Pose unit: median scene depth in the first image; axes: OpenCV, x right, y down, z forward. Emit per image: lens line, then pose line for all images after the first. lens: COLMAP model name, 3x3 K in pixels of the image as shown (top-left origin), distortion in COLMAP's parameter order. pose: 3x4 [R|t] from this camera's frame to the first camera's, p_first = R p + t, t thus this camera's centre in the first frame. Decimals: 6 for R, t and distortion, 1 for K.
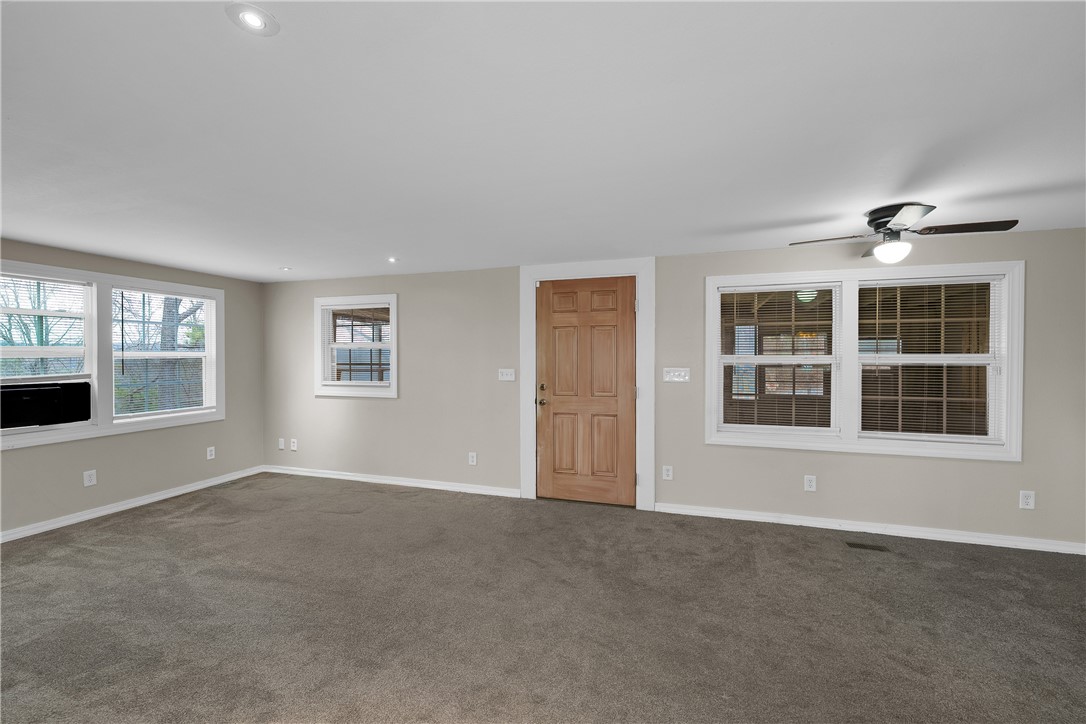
lens RADIAL K [[447.6, 0, 550.1], [0, 447.6, 359.5], [0, 0, 1]] dist [-0.000944, 0.000401]
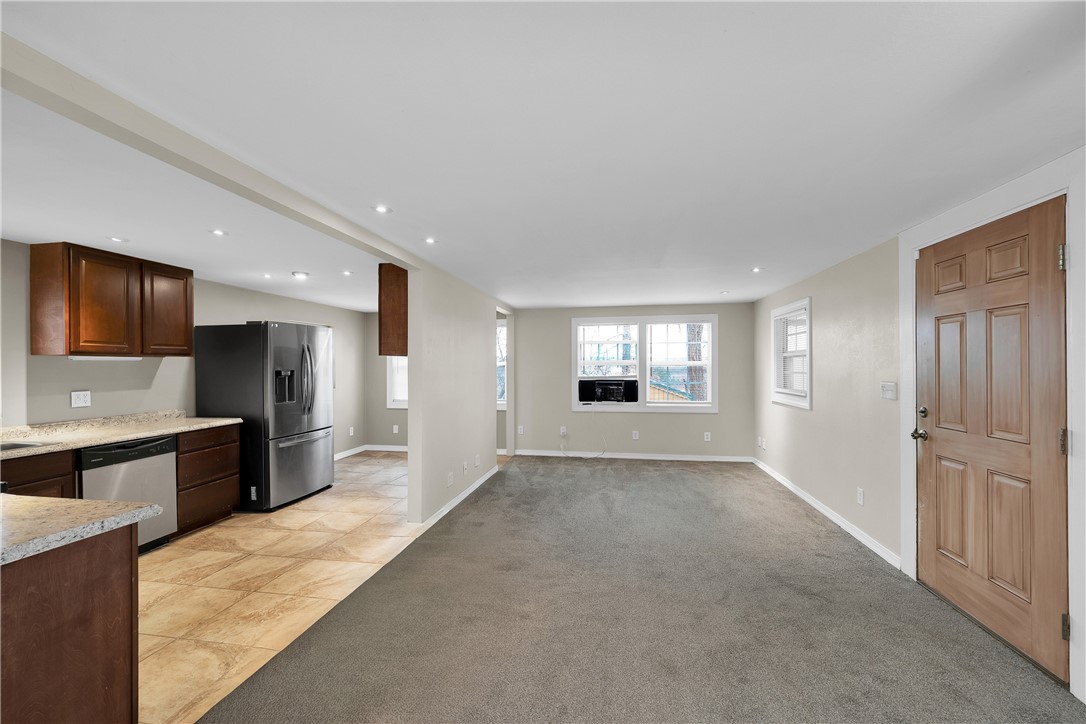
lens RADIAL K [[447.6, 0, 538.3], [0, 447.6, 364.9], [0, 0, 1]] dist [-0.000944, 0.000401]
pose [[0.107805, -0.000622, -0.994172, 0.579380], [-0.004268, 0.999990, -0.001088, -0.003945], [0.994163, 0.004361, 0.107801, 0.383804]]
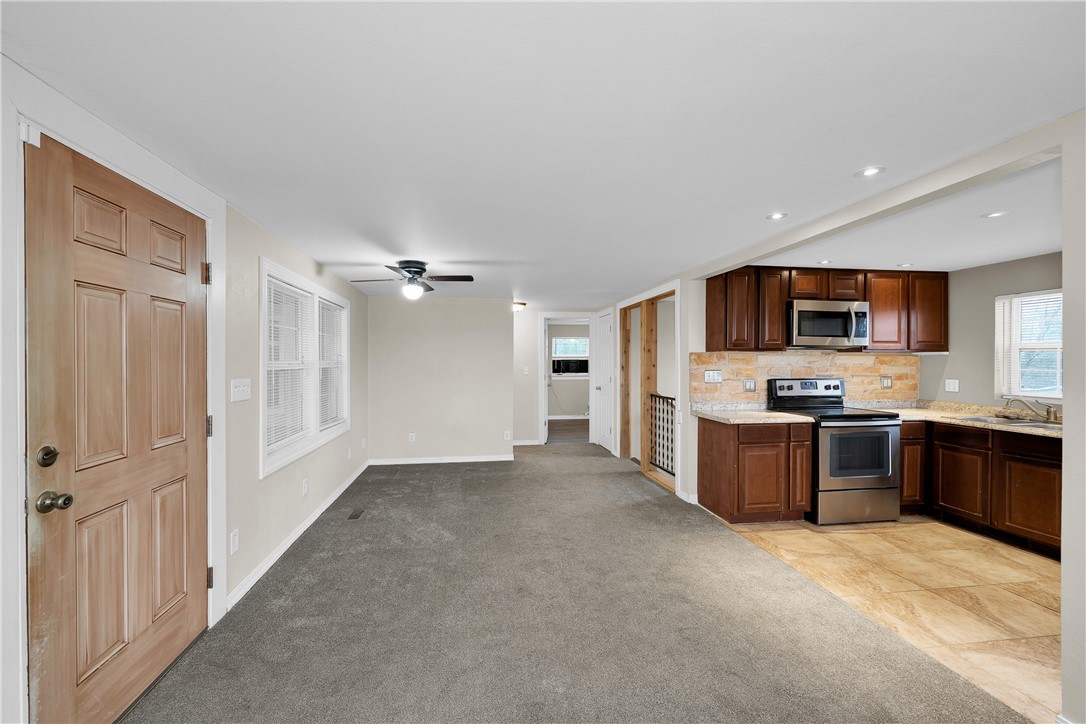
lens RADIAL K [[447.6, 0, 546.0], [0, 447.6, 362.5], [0, 0, 1]] dist [-0.000944, 0.000401]
pose [[-0.430095, -0.005158, 0.902769, -0.485827], [0.006476, 0.999940, 0.008798, -0.008539], [-0.902760, 0.009630, -0.430036, 0.826627]]
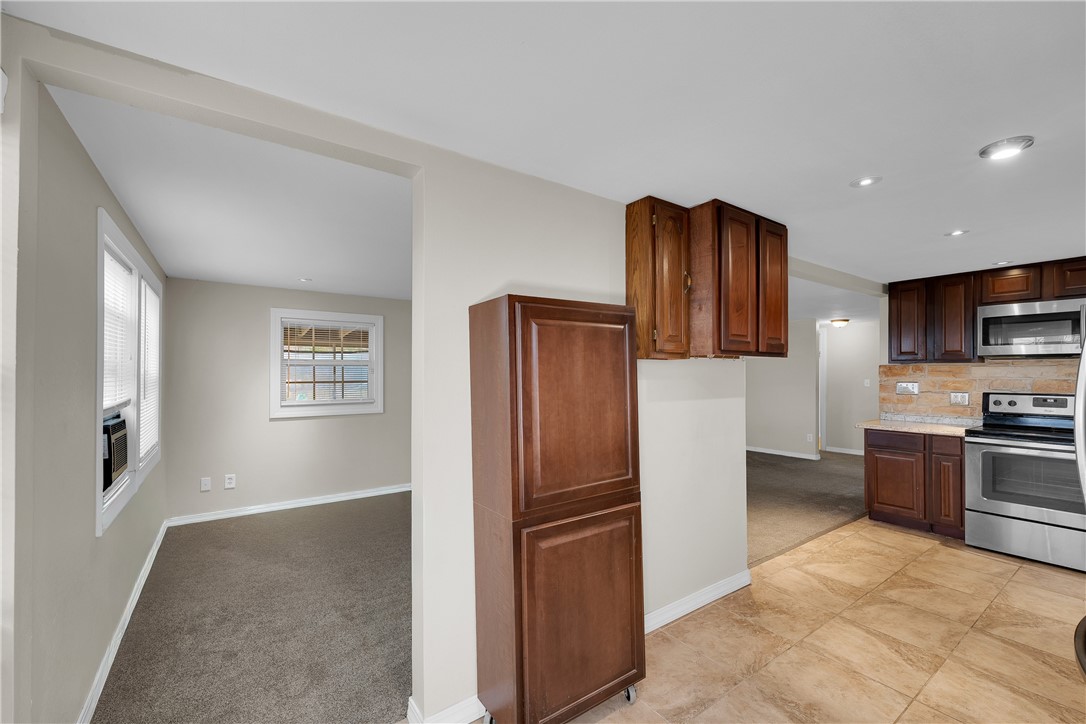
lens RADIAL K [[447.6, 0, 553.6], [0, 447.6, 368.8], [0, 0, 1]] dist [-0.000944, 0.000401]
pose [[0.594612, 0.008414, 0.803969, -1.089918], [0.006179, 0.999868, -0.015034, 0.000945], [-0.803989, 0.013907, 0.594482, 0.045308]]
